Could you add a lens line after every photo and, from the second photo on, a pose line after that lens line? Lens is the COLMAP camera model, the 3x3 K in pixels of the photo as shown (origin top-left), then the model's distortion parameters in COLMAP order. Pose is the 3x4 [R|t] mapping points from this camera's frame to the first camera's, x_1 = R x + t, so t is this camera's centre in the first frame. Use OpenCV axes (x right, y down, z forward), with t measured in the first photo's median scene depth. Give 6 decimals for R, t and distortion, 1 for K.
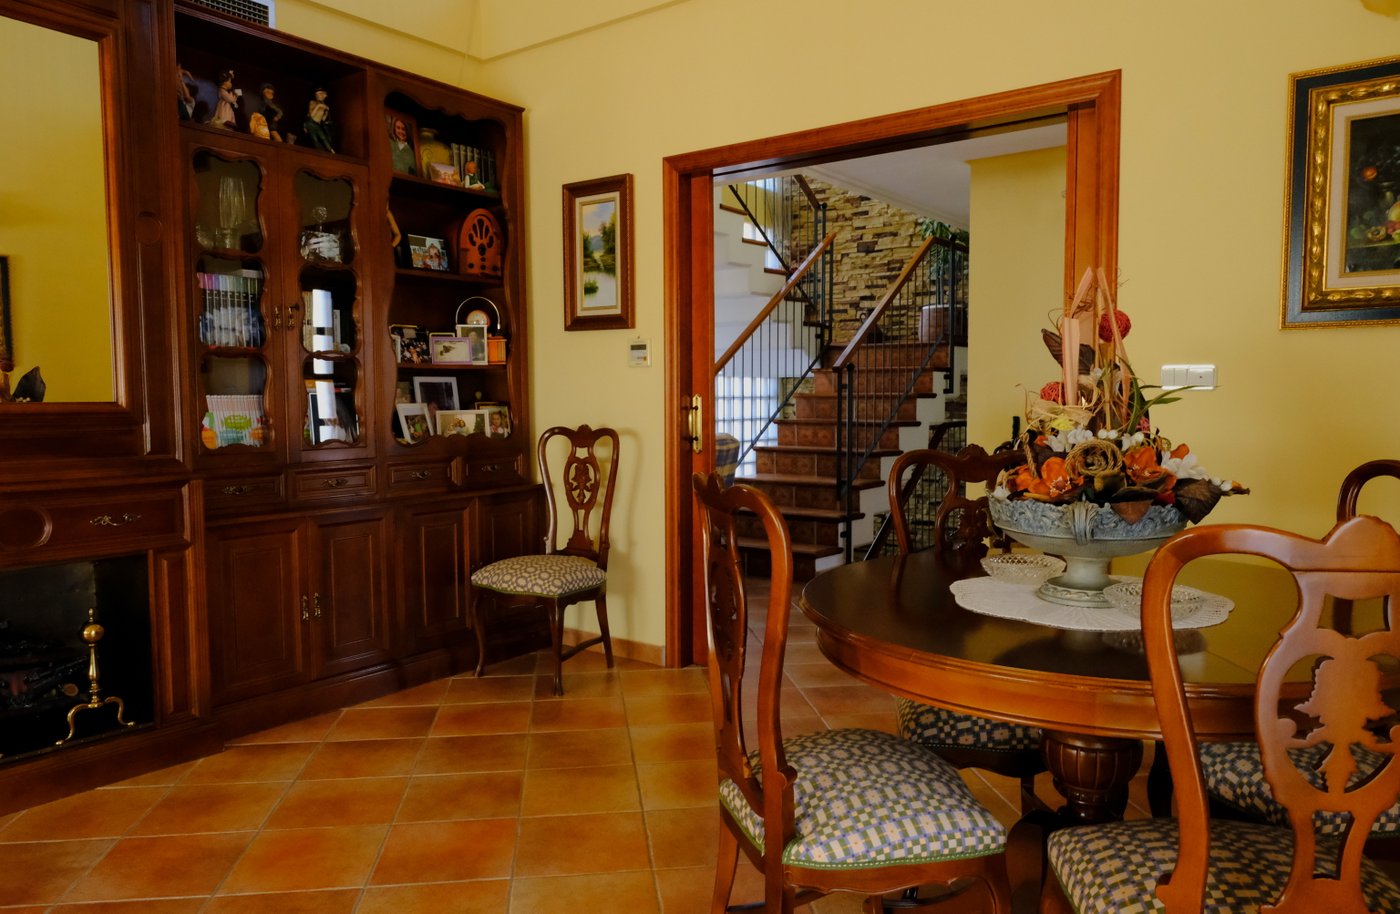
lens RADIAL K [[986.3, 0, 699.0], [0, 986.3, 452.2], [0, 0, 1]] dist [0.001131, 0.003835]
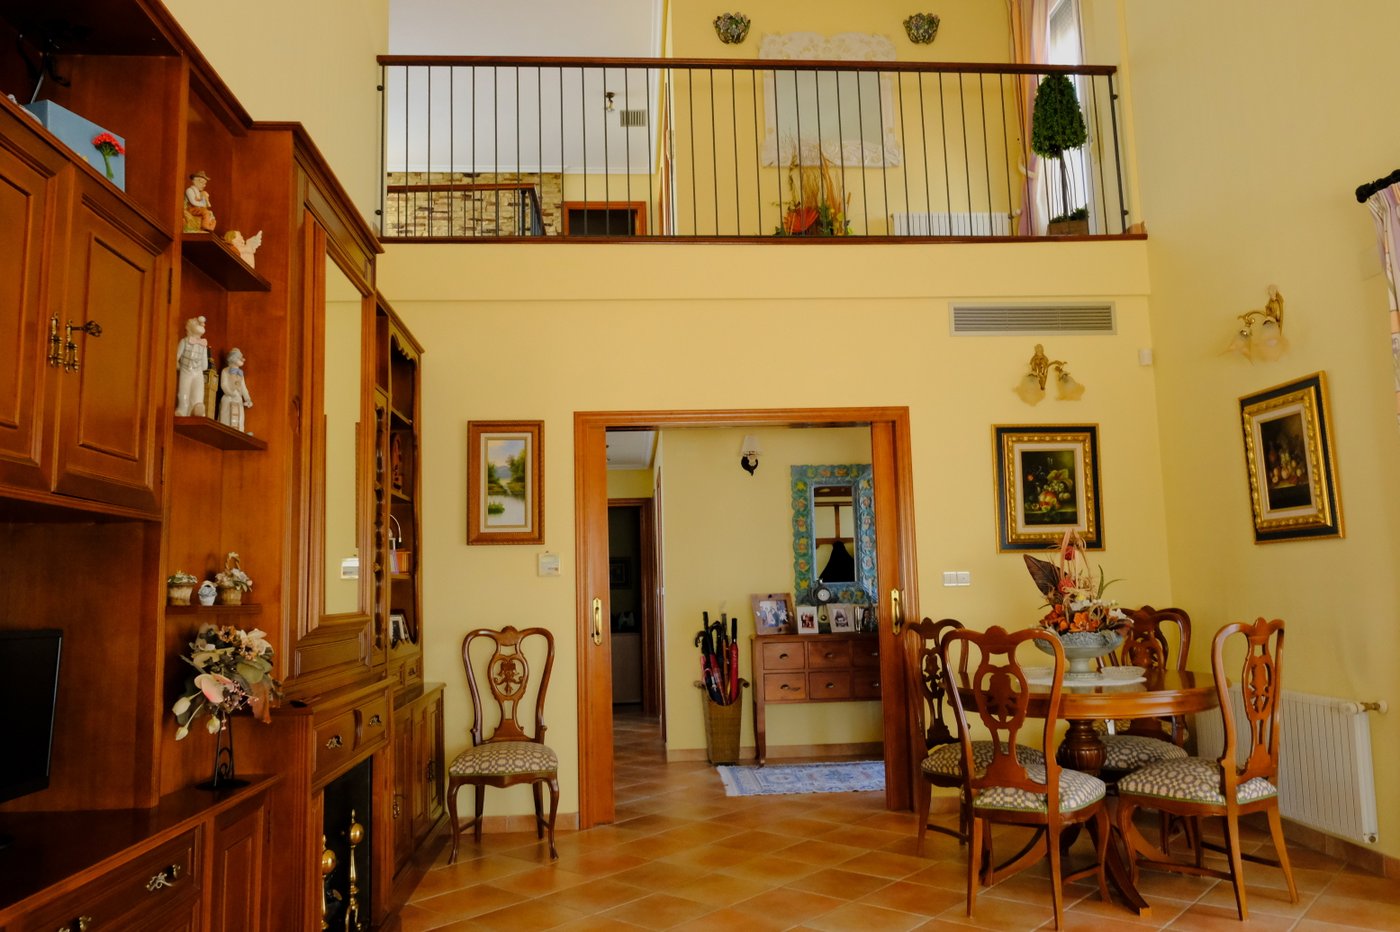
lens RADIAL K [[1052.2, 0, 701.3], [0, 1052.2, 465.7], [0, 0, 1]] dist [-0.009910, -0.000514]
pose [[0.746078, 0.062903, 0.662880, -0.762357], [0.065080, 0.983873, -0.166611, 0.007323], [-0.662670, 0.167445, 0.729952, -0.085529]]
